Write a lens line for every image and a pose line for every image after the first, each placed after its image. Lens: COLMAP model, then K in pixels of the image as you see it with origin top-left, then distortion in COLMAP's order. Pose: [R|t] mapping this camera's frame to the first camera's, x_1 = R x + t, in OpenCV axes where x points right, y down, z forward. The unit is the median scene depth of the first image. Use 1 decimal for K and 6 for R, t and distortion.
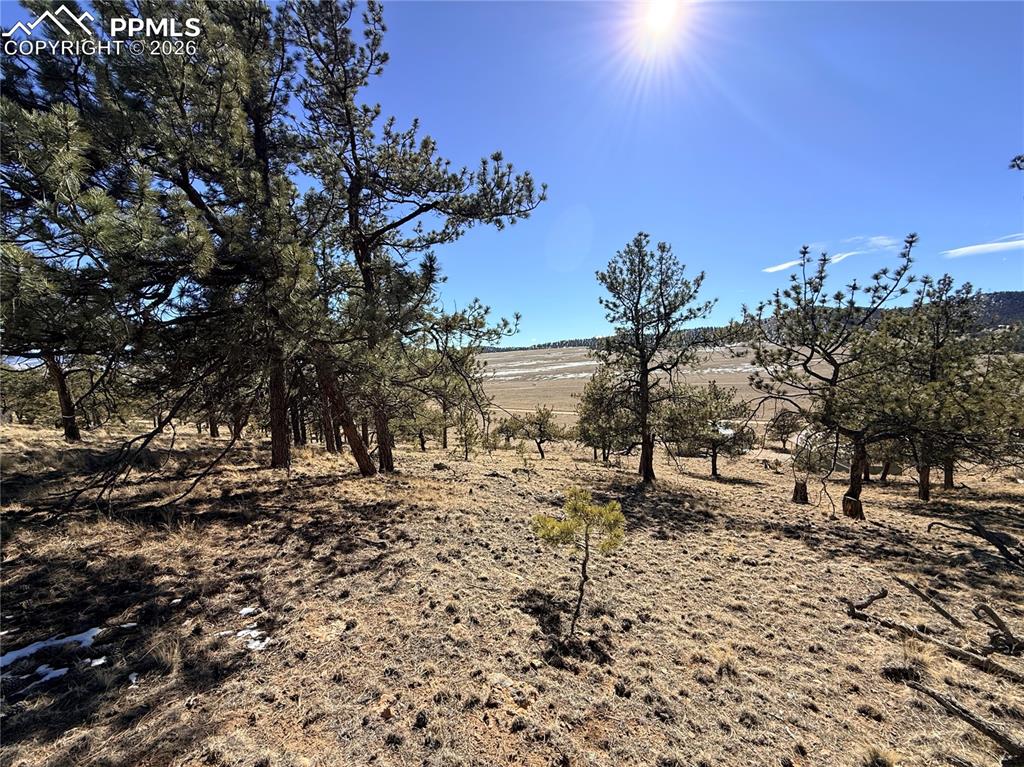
lens RADIAL K [[407.8, 0, 509.9], [0, 407.8, 375.8], [0, 0, 1]] dist [-0.000193, -0.000006]
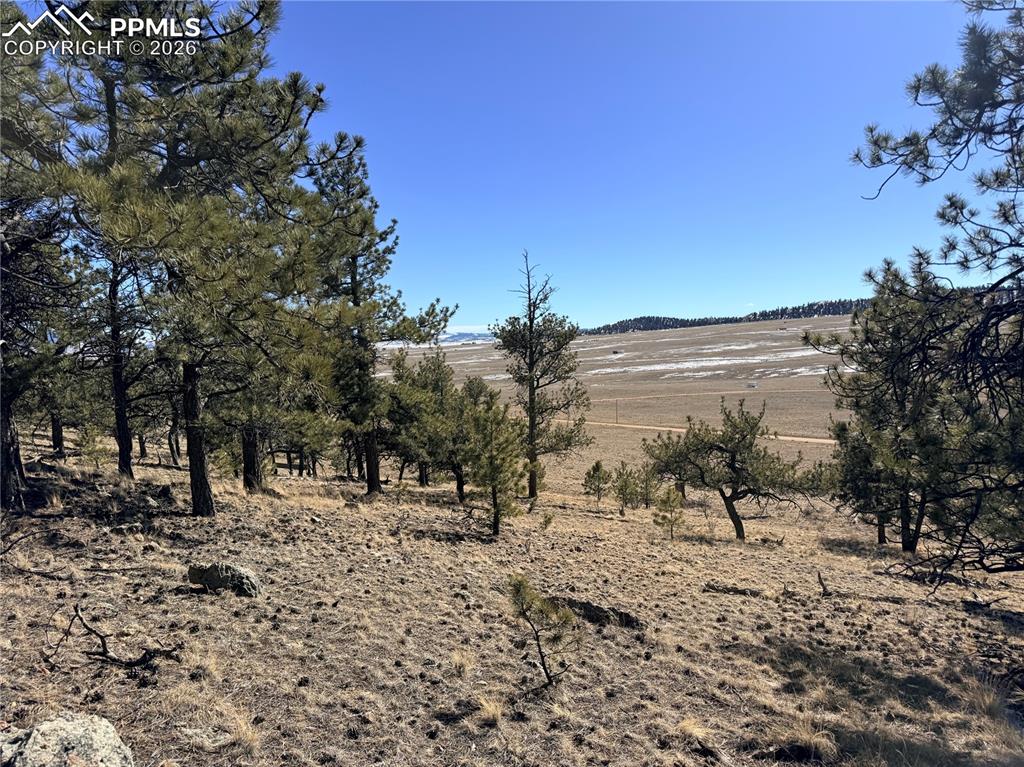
lens RADIAL K [[695.1, 0, 512.3], [0, 695.1, 379.8], [0, 0, 1]] dist [0.013968, -0.044769]
pose [[0.961435, 0.010289, -0.274841, 0.035633], [-0.007950, 0.999922, 0.009625, 0.028623], [0.274918, -0.007069, 0.961442, 0.189479]]
